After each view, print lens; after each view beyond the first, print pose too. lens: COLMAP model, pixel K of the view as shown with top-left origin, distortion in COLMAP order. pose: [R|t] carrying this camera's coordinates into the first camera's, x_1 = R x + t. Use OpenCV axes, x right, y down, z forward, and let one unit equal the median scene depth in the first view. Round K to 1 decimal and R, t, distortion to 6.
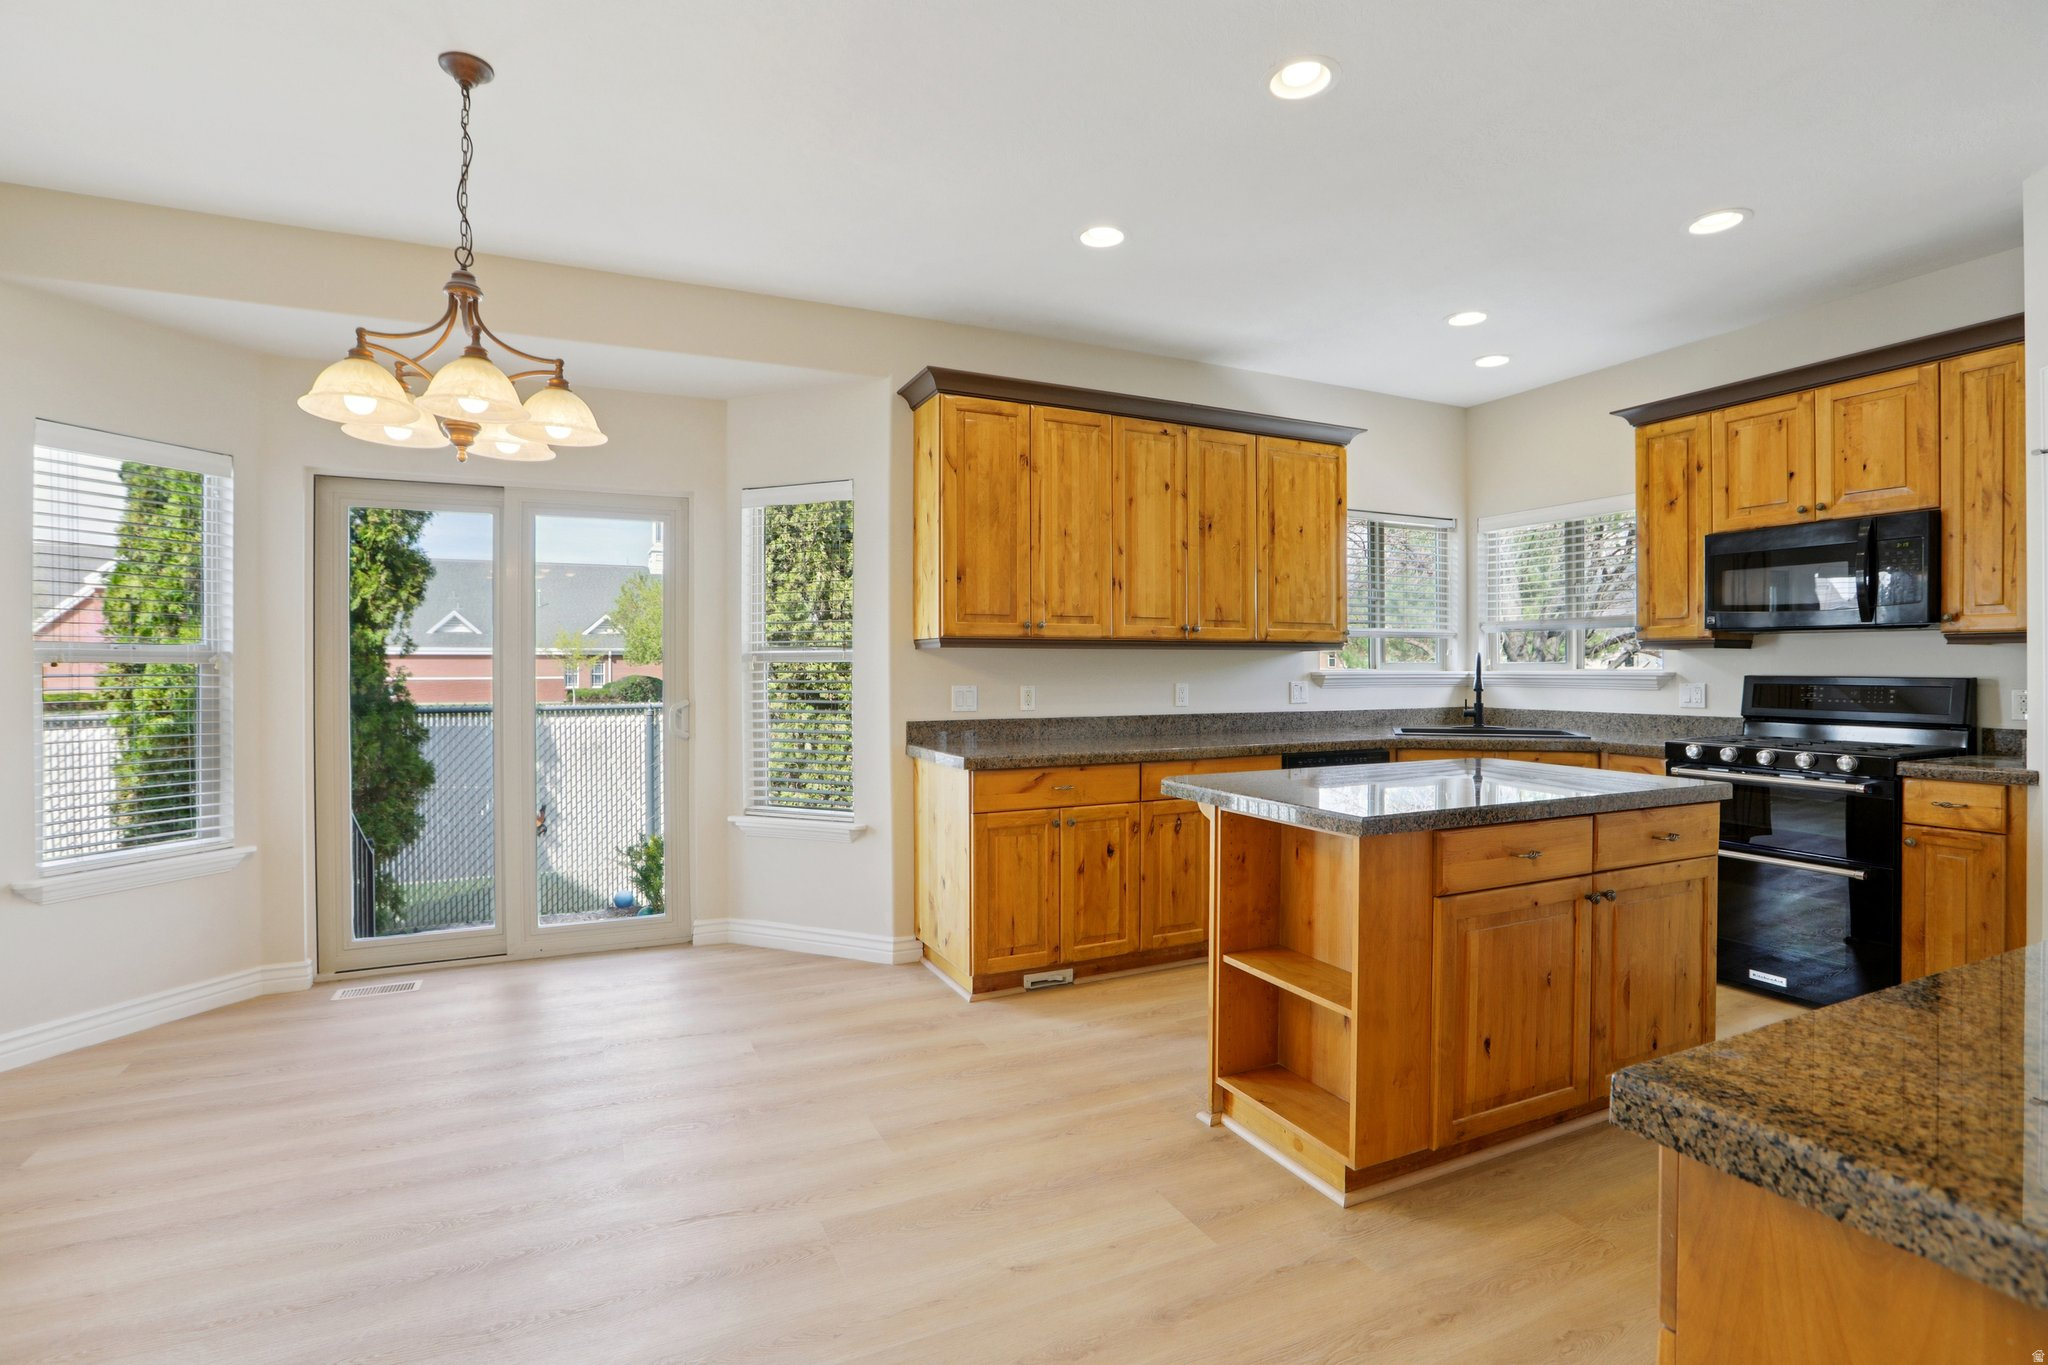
lens RADIAL K [[960.4, 0, 1027.5], [0, 960.4, 671.9], [0, 0, 1]] dist [-0.071708, 0.034473]
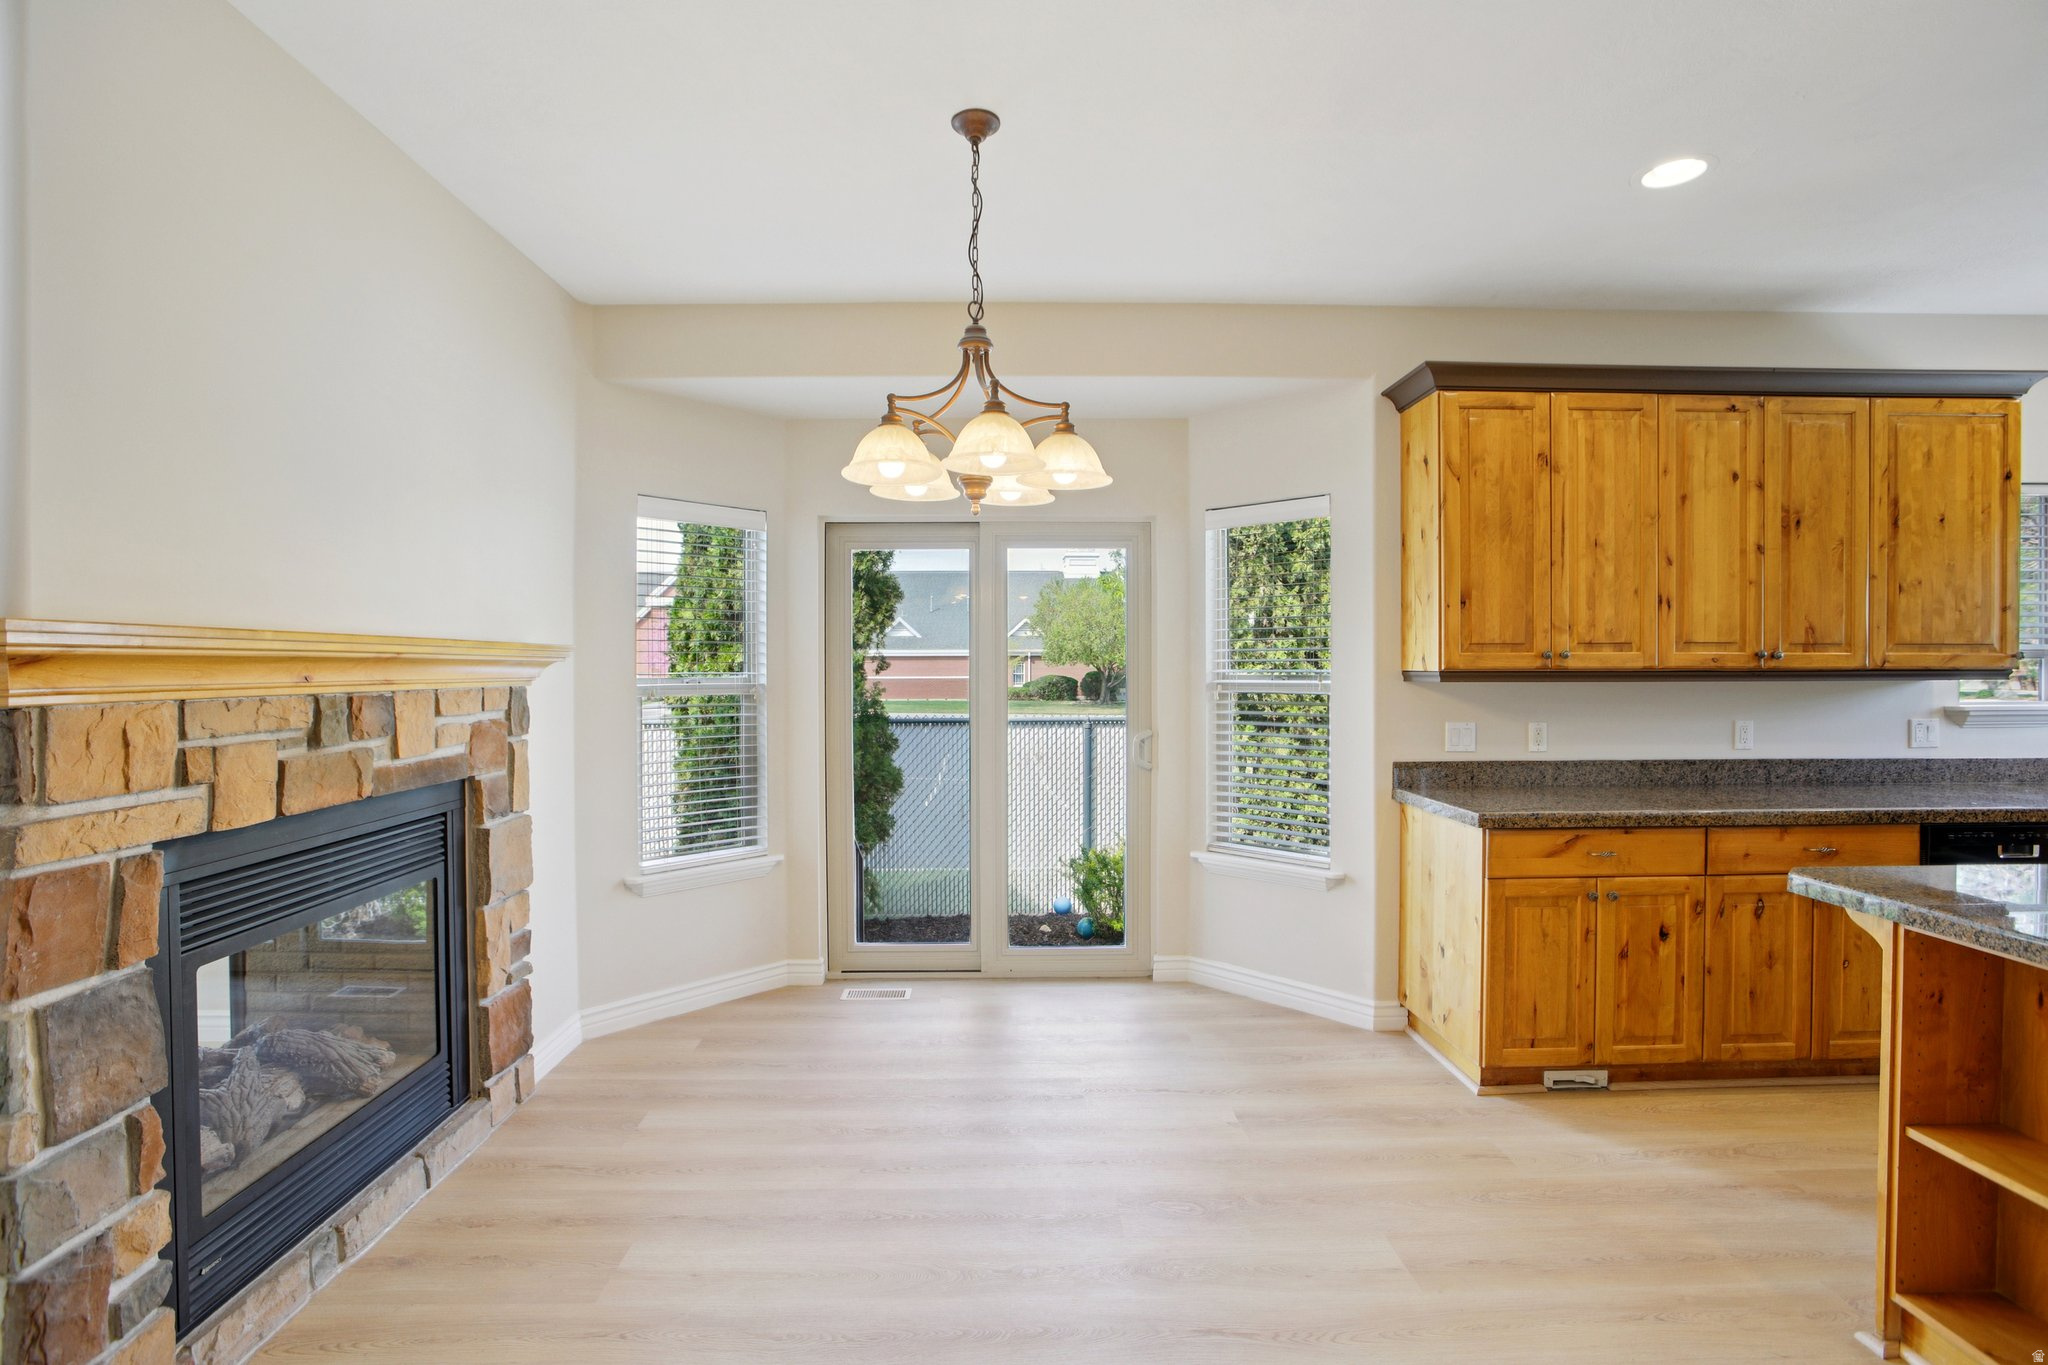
lens RADIAL K [[964.9, 0, 1019.6], [0, 964.9, 675.0], [0, 0, 1]] dist [-0.056808, 0.025414]
pose [[0.912555, 0.003112, -0.408942, -0.083103], [-0.001066, 0.999986, 0.005232, -0.035184], [0.408952, -0.004338, 0.912546, 0.046269]]
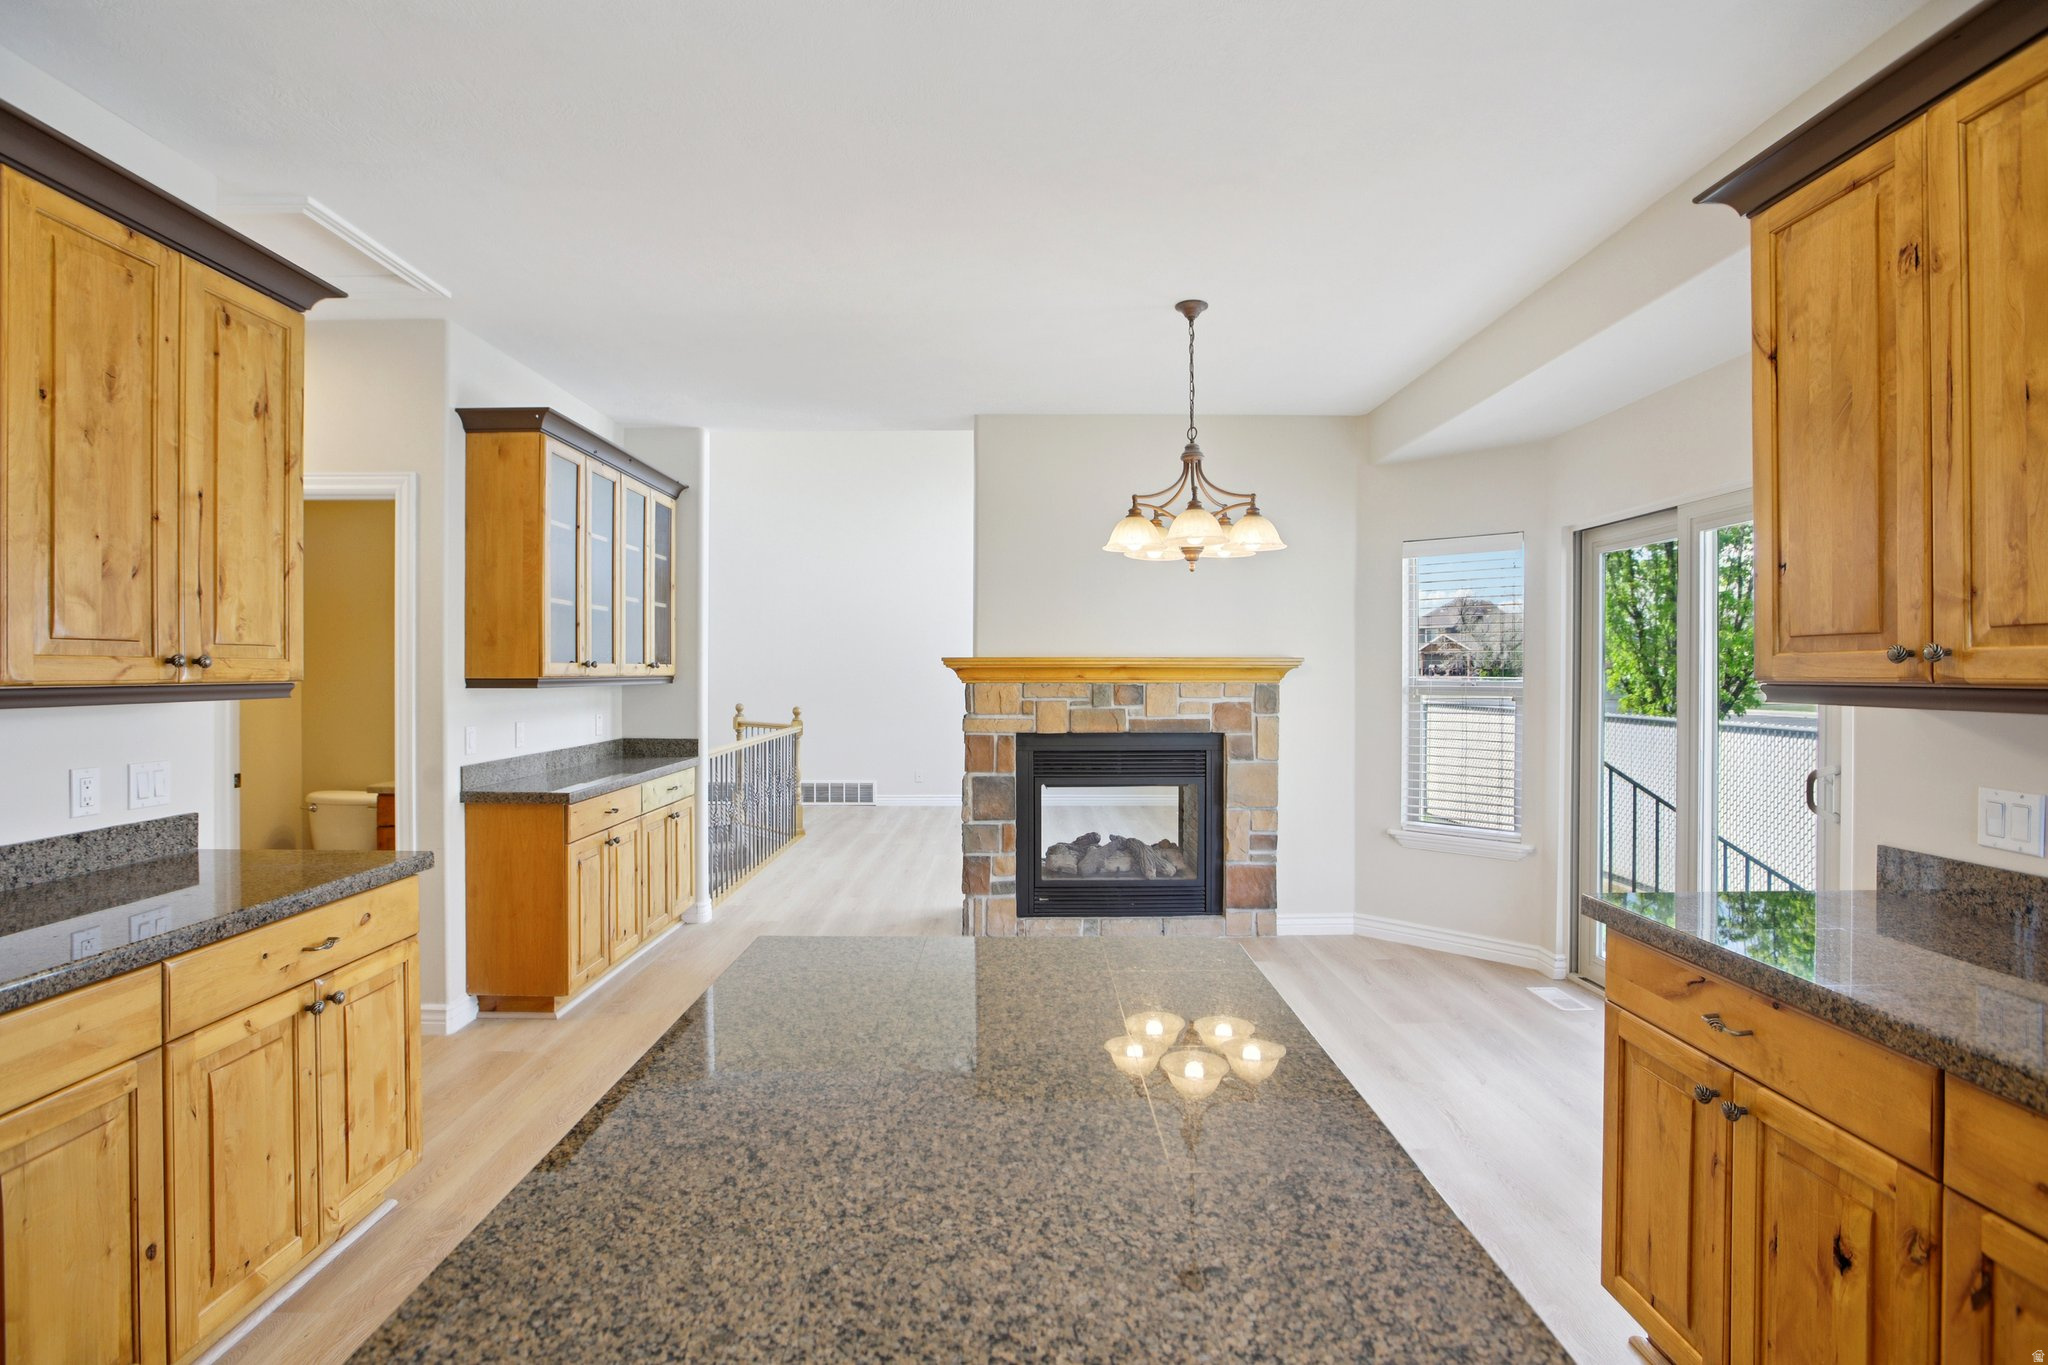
lens RADIAL K [[964.9, 0, 1019.6], [0, 964.9, 675.0], [0, 0, 1]] dist [-0.056808, 0.025414]
pose [[-0.420329, 0.006446, -0.907349, 0.535895], [-0.003153, 0.999958, 0.008565, -0.042438], [0.907366, 0.006461, -0.420292, 0.831823]]
